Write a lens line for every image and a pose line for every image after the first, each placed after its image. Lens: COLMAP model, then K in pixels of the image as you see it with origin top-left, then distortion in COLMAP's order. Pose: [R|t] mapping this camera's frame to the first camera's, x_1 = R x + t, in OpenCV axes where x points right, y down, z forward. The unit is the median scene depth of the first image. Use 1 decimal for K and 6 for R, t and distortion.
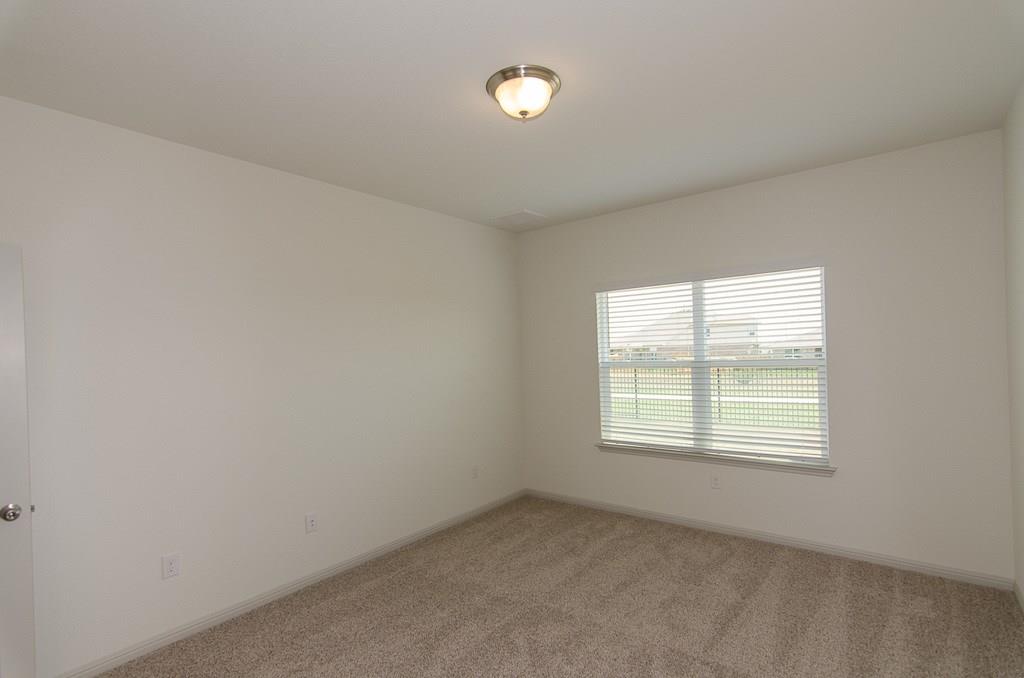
lens RADIAL K [[520.7, 0, 510.4], [0, 520.7, 352.1], [0, 0, 1]] dist [0.002090, 0.000079]
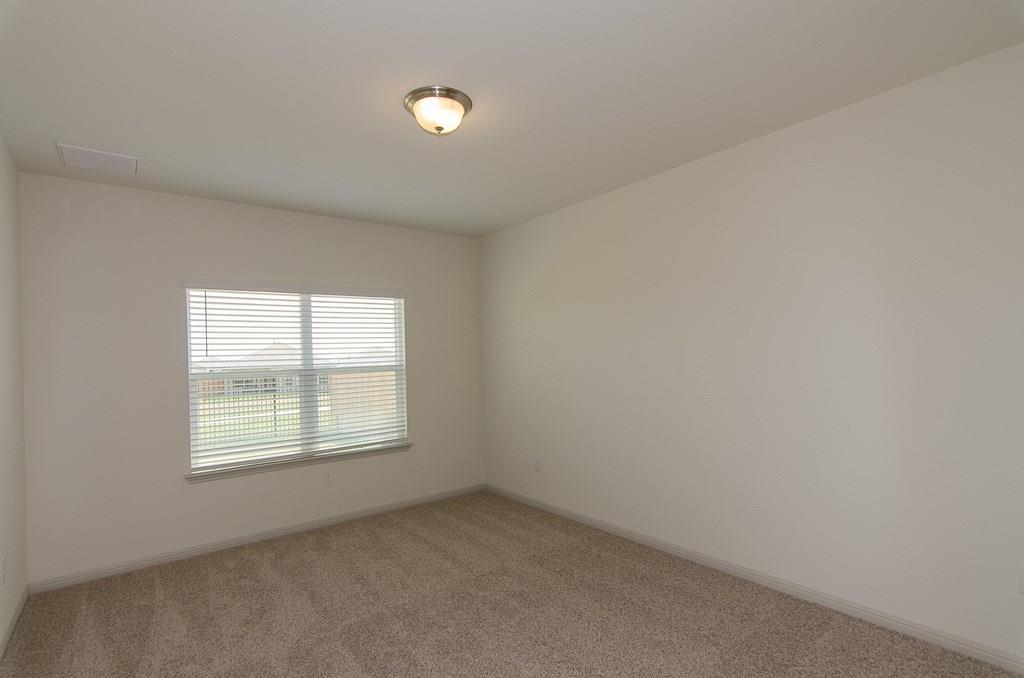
lens RADIAL K [[520.7, 0, 510.4], [0, 520.7, 352.1], [0, 0, 1]] dist [0.002090, 0.000079]
pose [[0.190129, 0.029709, 0.981310, -0.602460], [0.024388, 0.999091, -0.034973, 0.029358], [-0.981456, 0.030582, 0.189231, 0.396361]]
